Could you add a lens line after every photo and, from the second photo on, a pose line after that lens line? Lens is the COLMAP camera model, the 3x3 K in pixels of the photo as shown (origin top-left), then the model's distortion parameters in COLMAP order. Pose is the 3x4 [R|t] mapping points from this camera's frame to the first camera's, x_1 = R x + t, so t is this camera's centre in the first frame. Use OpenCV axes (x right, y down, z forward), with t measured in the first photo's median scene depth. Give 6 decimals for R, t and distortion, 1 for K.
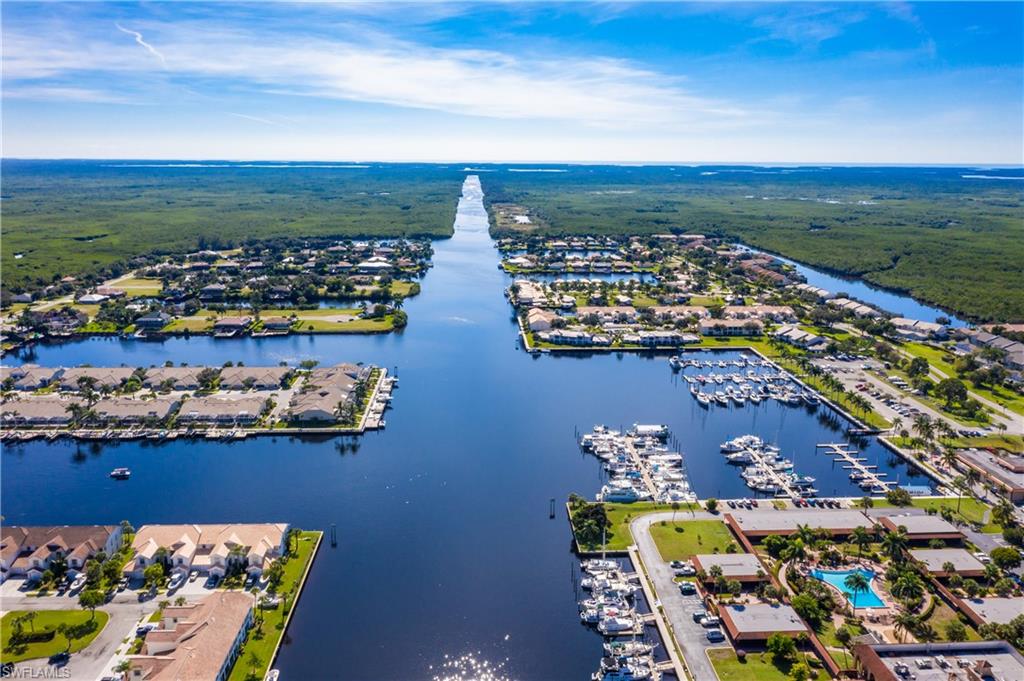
lens RADIAL K [[809.3, 0, 511.2], [0, 809.3, 342.2], [0, 0, 1]] dist [-0.012254, 0.005977]
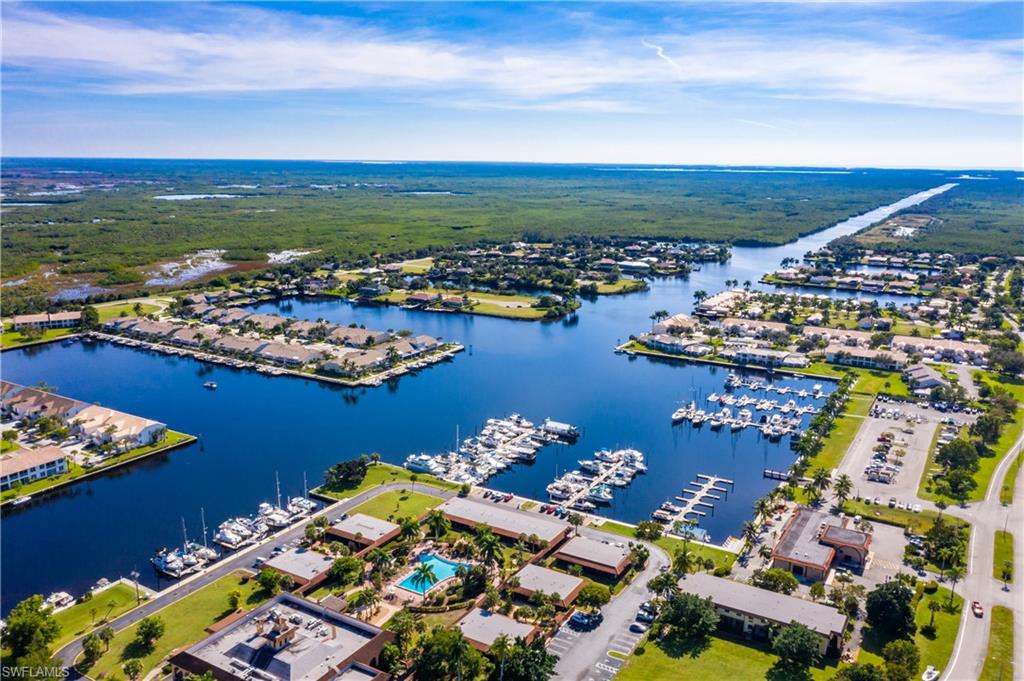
lens RADIAL K [[809.3, 0, 501.5], [0, 809.3, 340.1], [0, 0, 1]] dist [-0.012254, 0.005977]
pose [[0.828235, 0.122523, -0.546823, 0.538057], [-0.127353, 0.991426, 0.029250, -0.016281], [0.545718, 0.045414, 0.836737, 0.094833]]
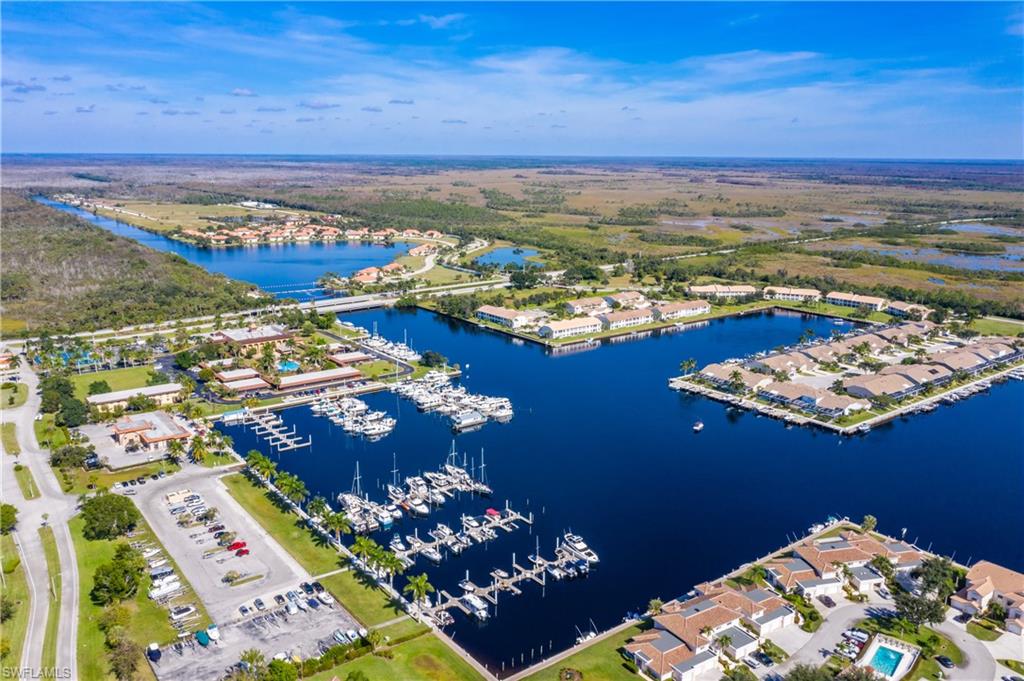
lens RADIAL K [[809.3, 0, 513.5], [0, 809.3, 340.5], [0, 0, 1]] dist [-0.012254, 0.005977]
pose [[-0.822534, 0.116925, -0.556566, 0.565225], [-0.140110, 0.906812, 0.397570, -0.327329], [0.551187, 0.404995, -0.729501, 1.440835]]
